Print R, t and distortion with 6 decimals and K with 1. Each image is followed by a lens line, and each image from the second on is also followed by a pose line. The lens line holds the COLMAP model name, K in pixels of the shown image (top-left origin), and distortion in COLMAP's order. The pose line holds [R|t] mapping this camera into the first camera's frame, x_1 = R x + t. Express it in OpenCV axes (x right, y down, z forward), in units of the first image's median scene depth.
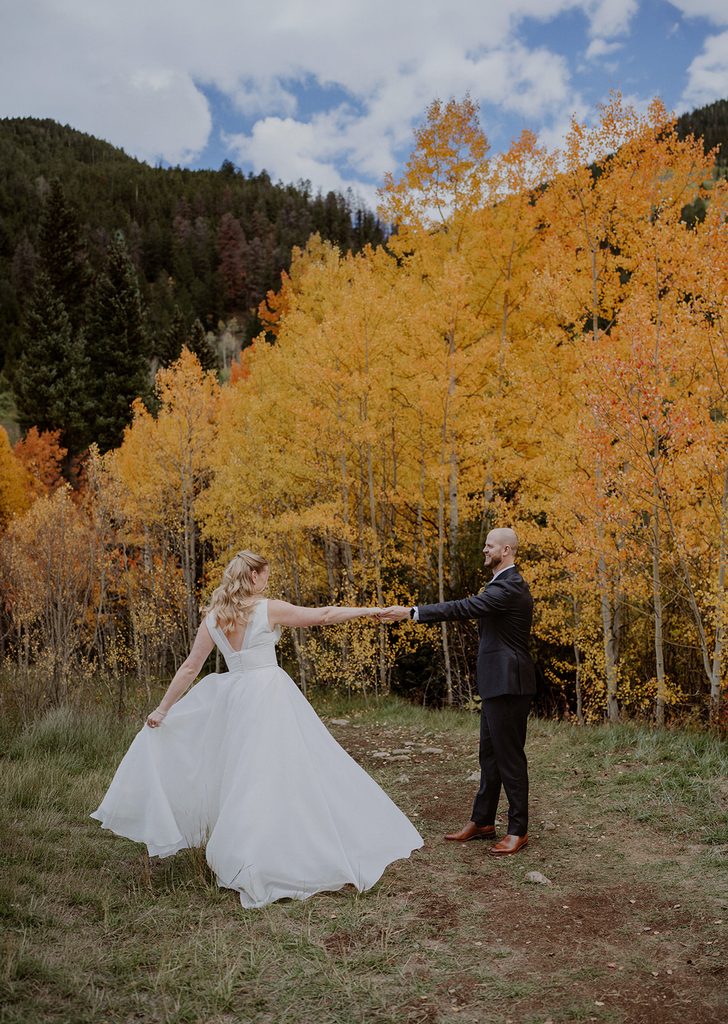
lens RADIAL K [[1701.6, 0, 364.0], [0, 1701.6, 512.0], [0, 0, 1]] dist [-0.005815, 0.023927]
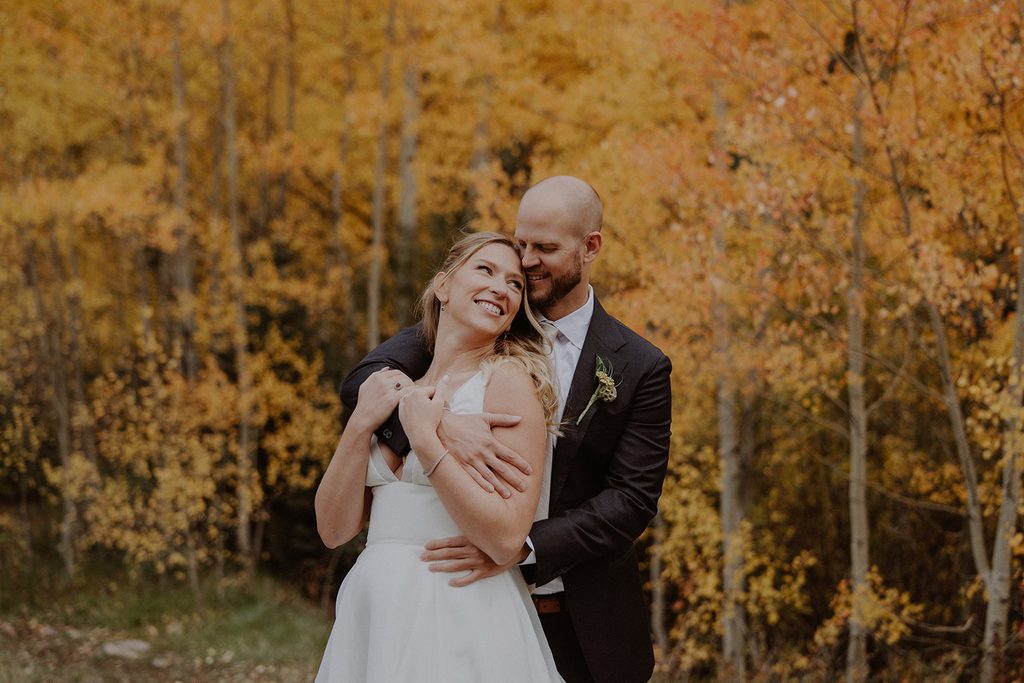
lens RADIAL K [[1104.1, 0, 511.7], [0, 1104.1, 359.7], [0, 0, 1]] dist [-0.002109, 0.039757]
pose [[0.994550, 0.023123, 0.101666, 0.053092], [-0.030809, 0.996730, 0.074700, 0.023039], [-0.099606, -0.077425, 0.992010, 0.692837]]
